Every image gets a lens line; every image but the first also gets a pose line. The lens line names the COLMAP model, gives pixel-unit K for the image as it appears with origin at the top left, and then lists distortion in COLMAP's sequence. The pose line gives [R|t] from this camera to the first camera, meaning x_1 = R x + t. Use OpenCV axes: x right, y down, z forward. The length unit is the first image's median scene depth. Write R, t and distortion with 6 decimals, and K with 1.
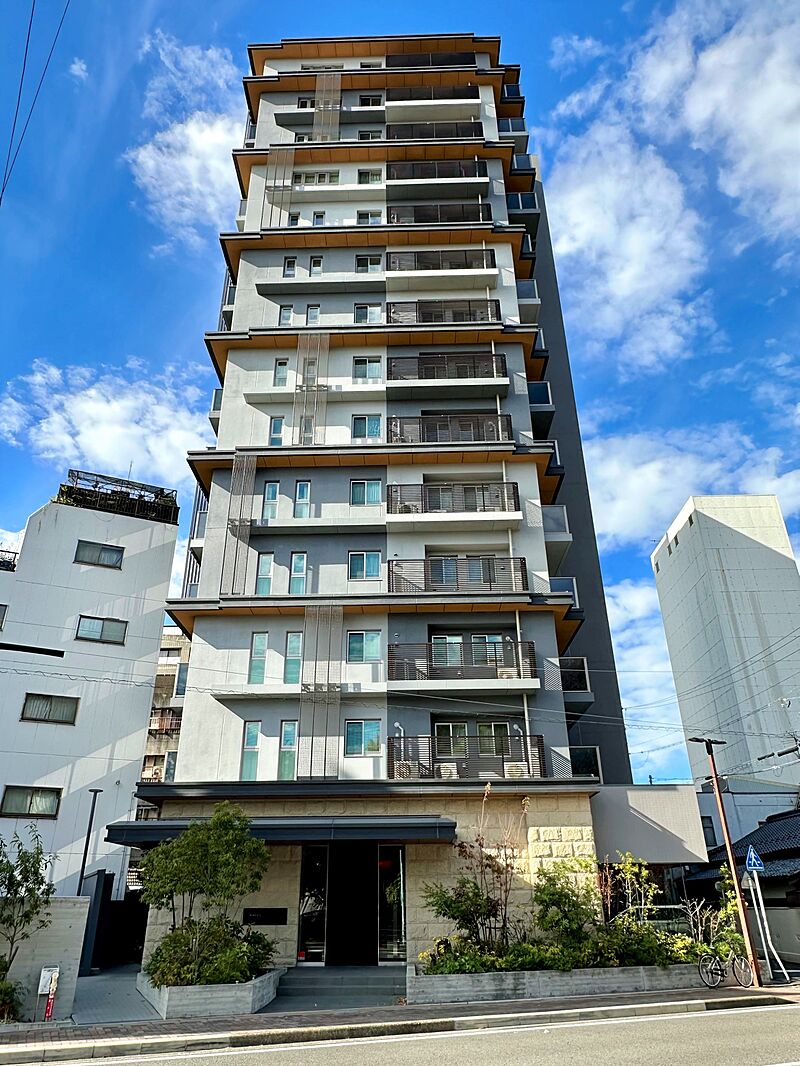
lens RADIAL K [[743.5, 0, 400.0], [0, 743.5, 533.0], [0, 0, 1]] dist [-0.007656, -0.001787]
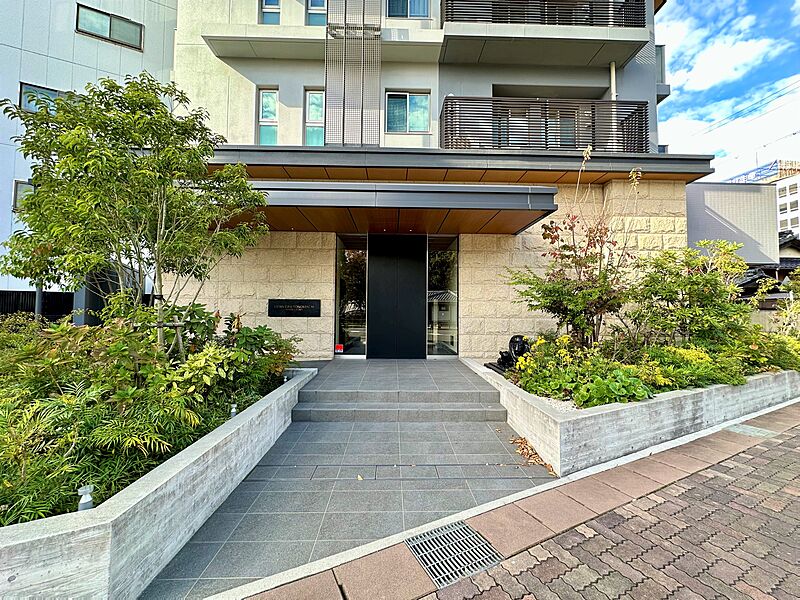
lens RADIAL K [[318.9, 0, 400.0], [0, 318.9, 300.0], [0, 0, 1]] dist [-0.000453, 0.000036]
pose [[0.998828, 0.017594, 0.045082, -0.073713], [-0.034710, 0.909594, 0.414046, 0.335077], [-0.033722, -0.415126, 0.909139, 0.633214]]
